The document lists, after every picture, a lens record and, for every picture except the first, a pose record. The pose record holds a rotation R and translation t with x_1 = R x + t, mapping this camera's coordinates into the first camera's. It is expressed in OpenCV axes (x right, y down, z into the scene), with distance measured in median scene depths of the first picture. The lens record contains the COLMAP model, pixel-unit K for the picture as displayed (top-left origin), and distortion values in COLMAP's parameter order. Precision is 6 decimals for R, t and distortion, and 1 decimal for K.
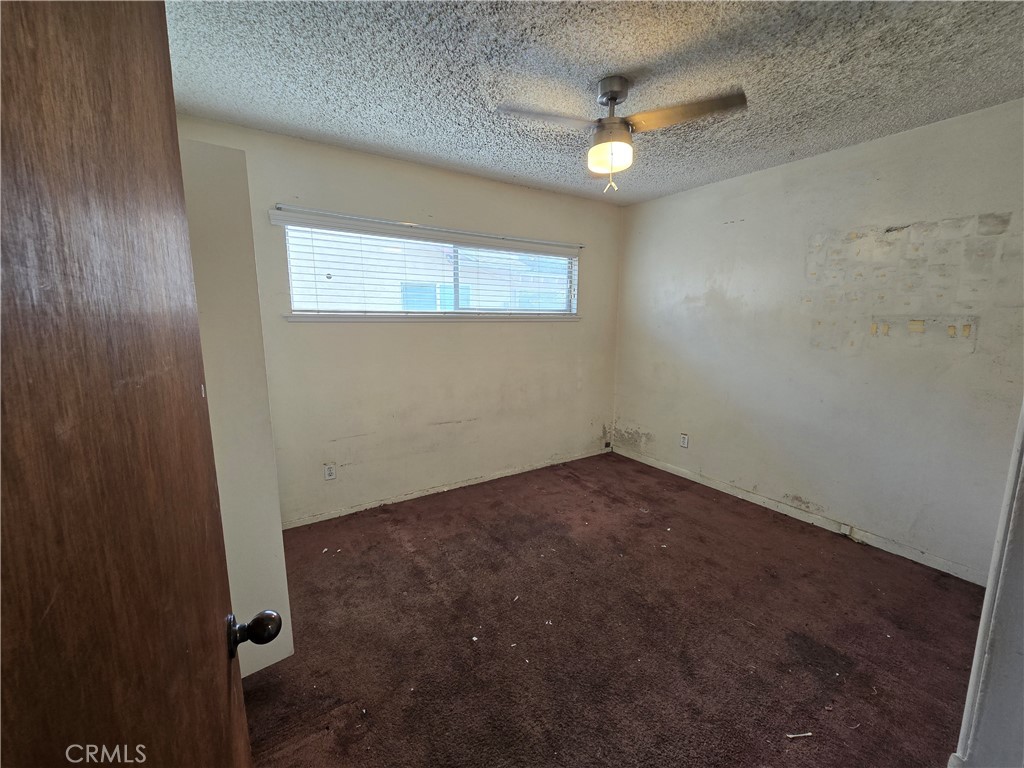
lens RADIAL K [[417.2, 0, 512.0], [0, 417.2, 384.0], [0, 0, 1]] dist [0.000361, -0.003667]
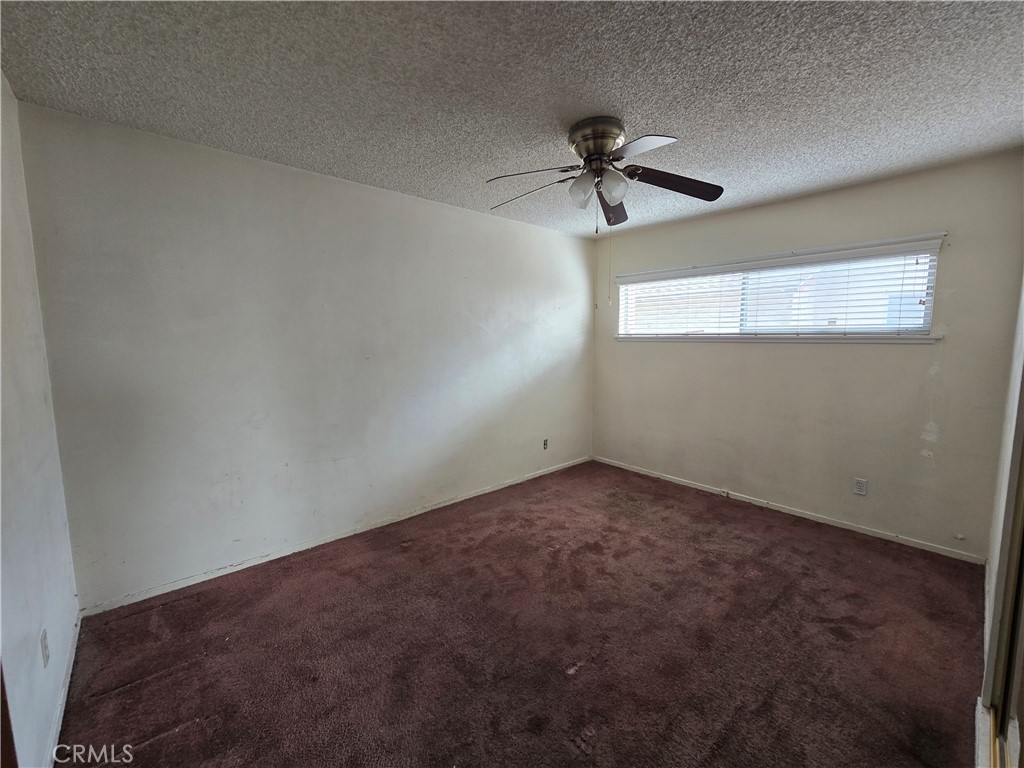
lens RADIAL K [[417.2, 0, 512.0], [0, 417.2, 384.0], [0, 0, 1]] dist [0.000361, -0.003667]
pose [[0.150926, 0.107397, -0.982694, 0.852325], [-0.152804, 0.984668, 0.084145, -0.045096], [0.976664, 0.137460, 0.165022, 0.265733]]
